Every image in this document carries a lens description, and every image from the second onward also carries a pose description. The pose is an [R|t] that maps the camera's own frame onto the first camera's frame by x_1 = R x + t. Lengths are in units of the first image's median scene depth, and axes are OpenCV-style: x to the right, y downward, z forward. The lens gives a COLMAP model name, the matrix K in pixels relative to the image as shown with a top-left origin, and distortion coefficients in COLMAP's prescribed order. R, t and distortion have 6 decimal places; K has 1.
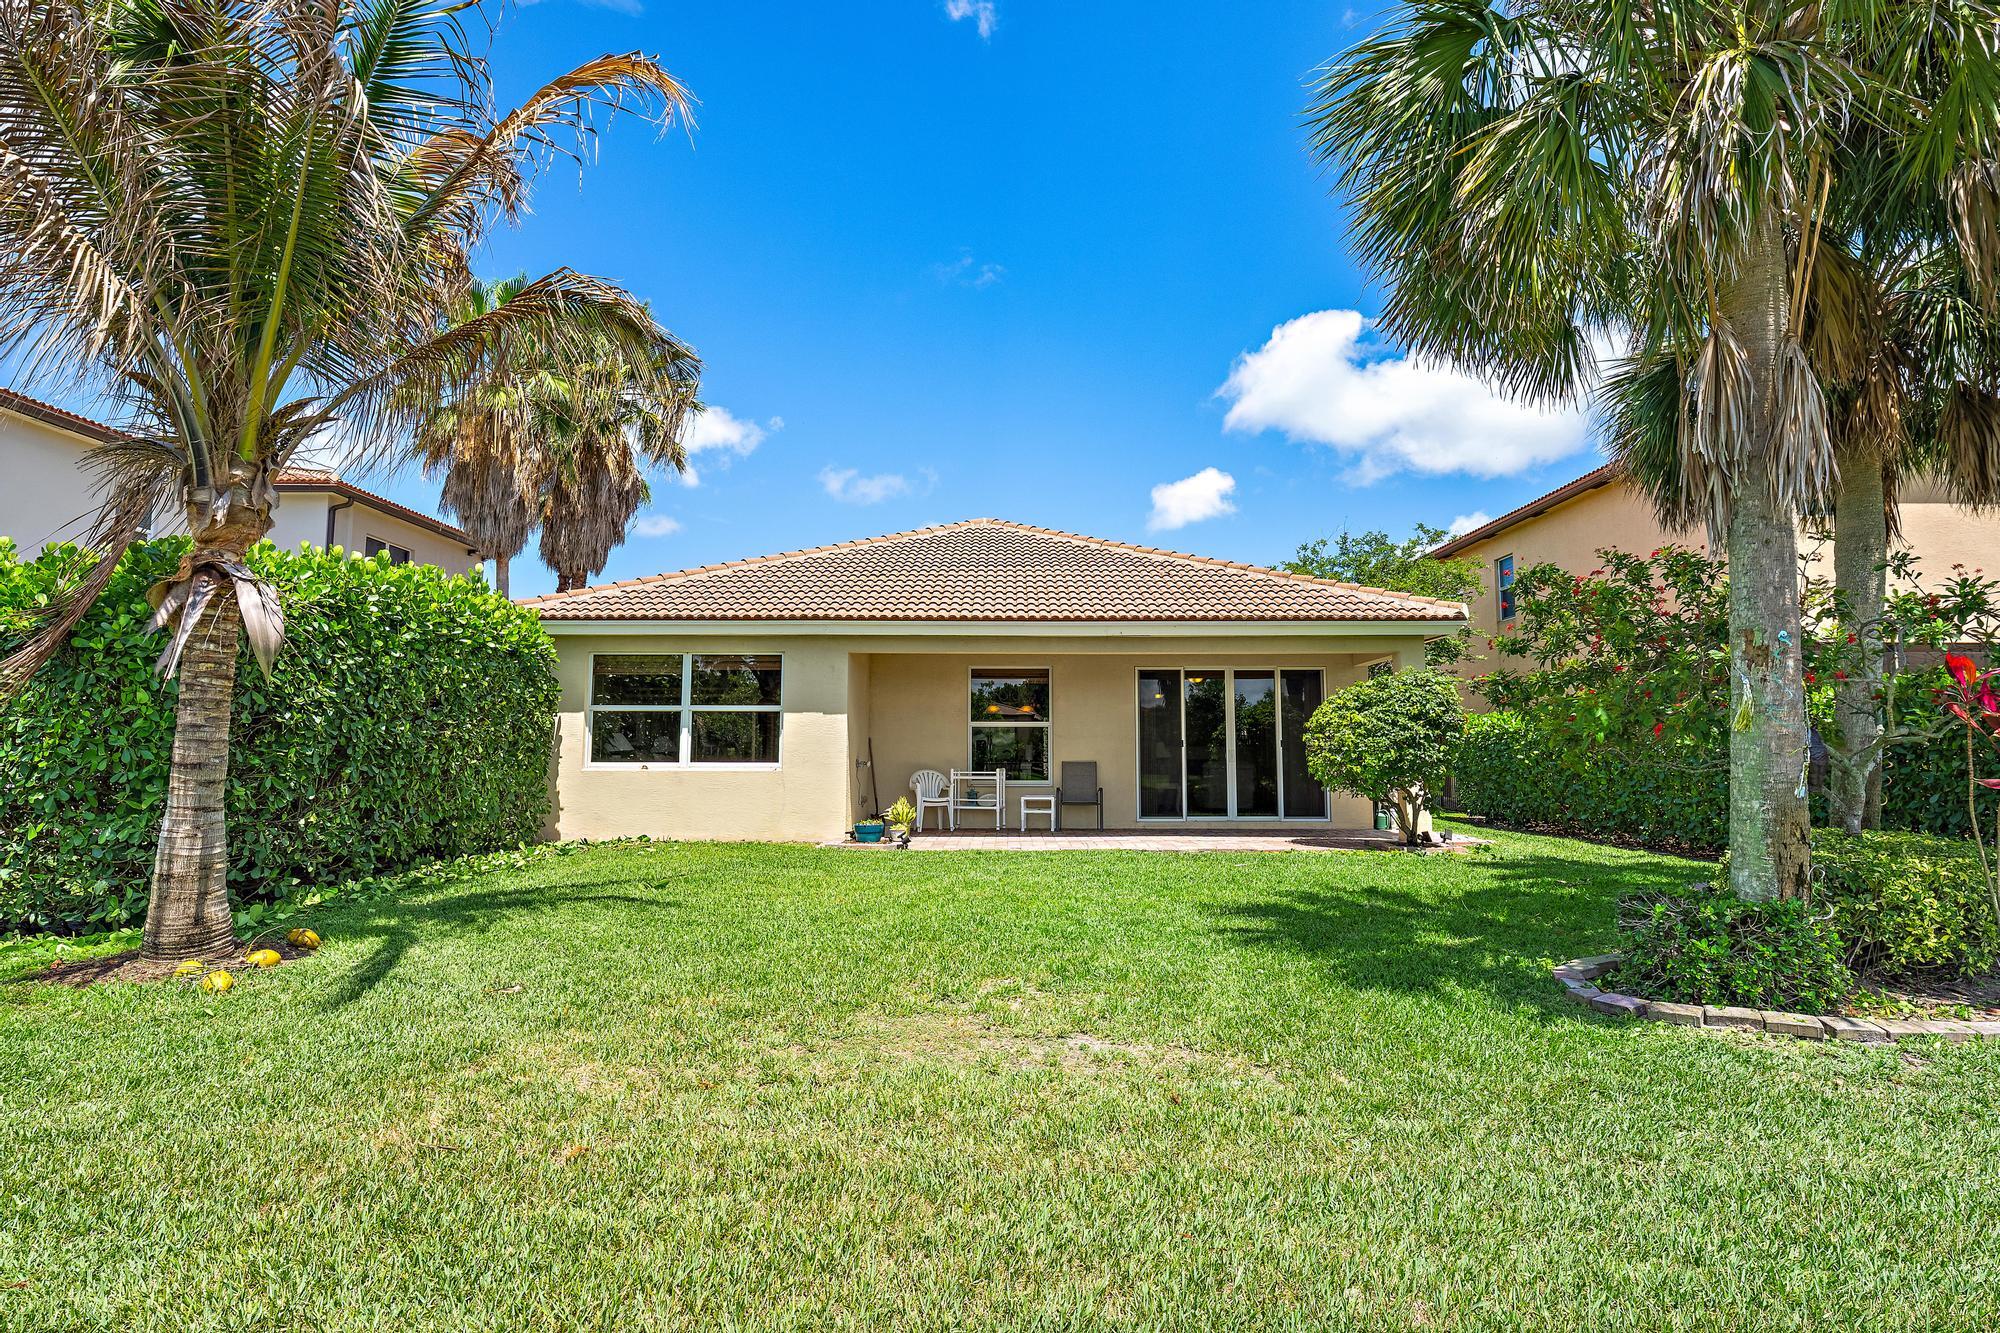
lens RADIAL K [[1017.8, 0, 1000.0], [0, 1017.8, 666.5], [0, 0, 1]] dist [-0.034308, 0.000151]
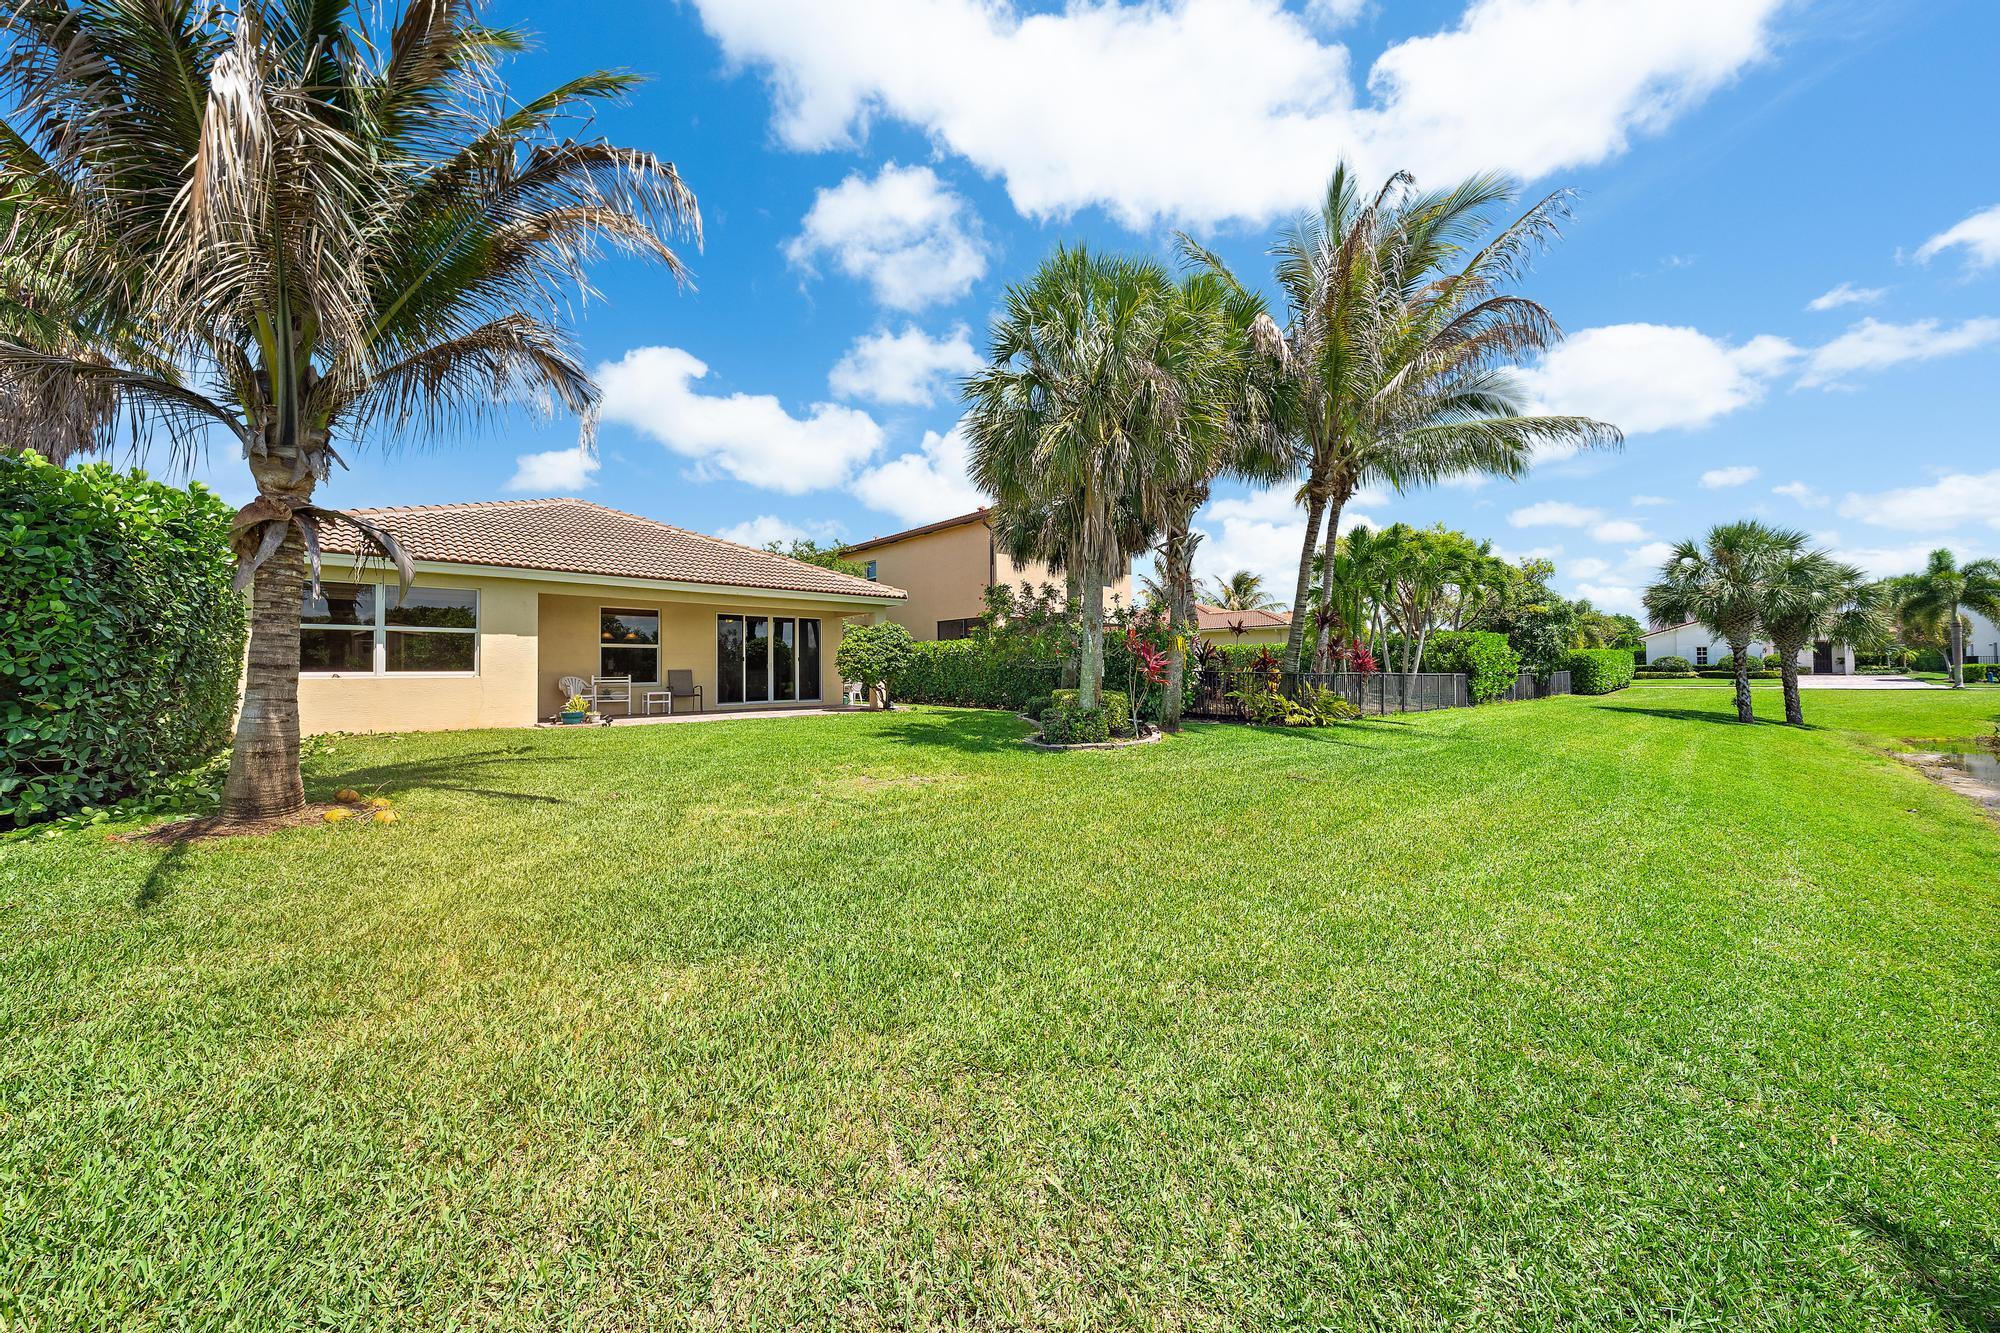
lens RADIAL K [[687.2, 0, 1000.7], [0, 687.2, 652.4], [0, 0, 1]] dist [-0.001929, 0.000031]
pose [[0.714905, 0.011825, 0.699121, -0.342925], [-0.052688, 0.997925, 0.036998, 0.000118], [-0.697233, -0.063285, 0.714045, -0.122415]]
